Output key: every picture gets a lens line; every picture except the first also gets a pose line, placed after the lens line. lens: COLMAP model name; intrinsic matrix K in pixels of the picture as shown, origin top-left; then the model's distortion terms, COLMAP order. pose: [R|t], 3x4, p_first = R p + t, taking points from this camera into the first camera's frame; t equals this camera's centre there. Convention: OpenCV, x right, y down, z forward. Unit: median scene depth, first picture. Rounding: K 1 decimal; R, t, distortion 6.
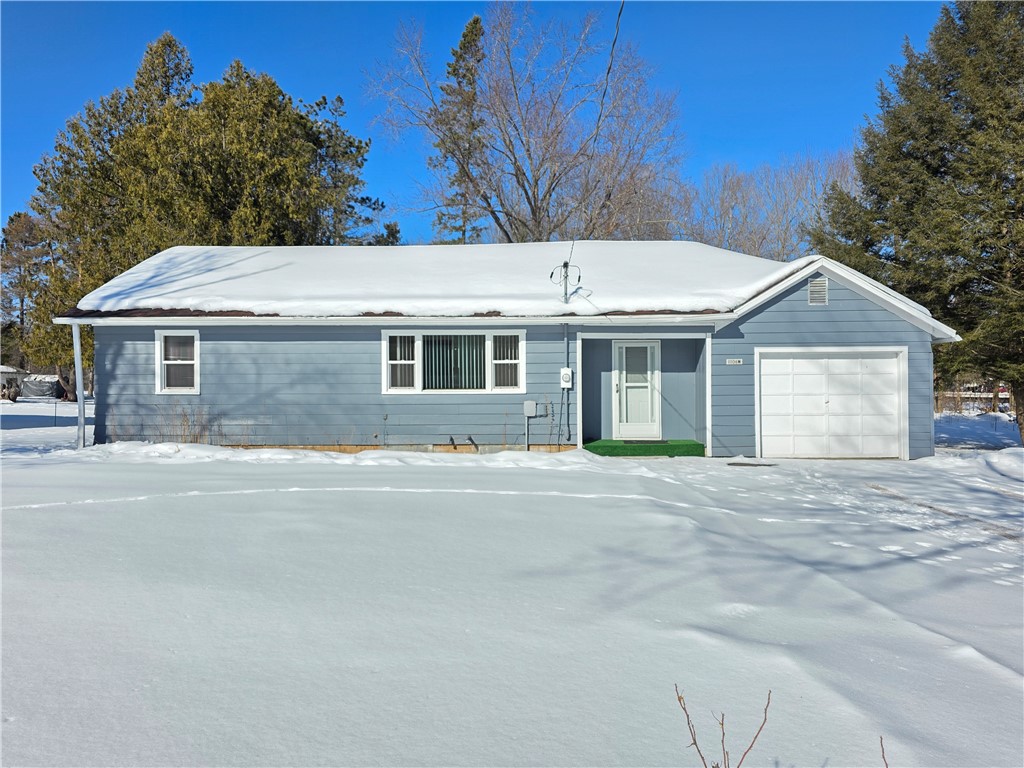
lens RADIAL K [[728.2, 0, 510.2], [0, 728.2, 385.6], [0, 0, 1]] dist [0.084357, -0.138453]
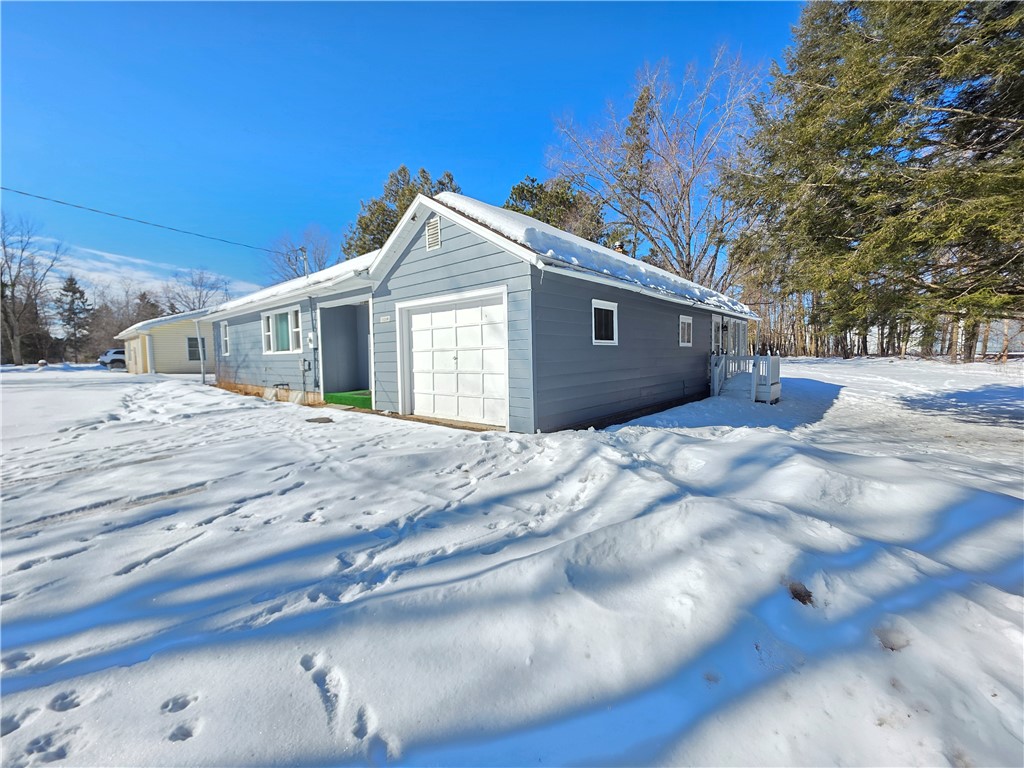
lens RADIAL K [[403.9, 0, 512.0], [0, 403.9, 384.0], [0, 0, 1]] dist [0.000416, 0.000271]
pose [[0.795125, 0.032791, -0.605559, 0.780105], [0.016041, 0.997051, 0.075053, 0.017799], [0.606234, -0.069390, 0.792254, 0.646667]]
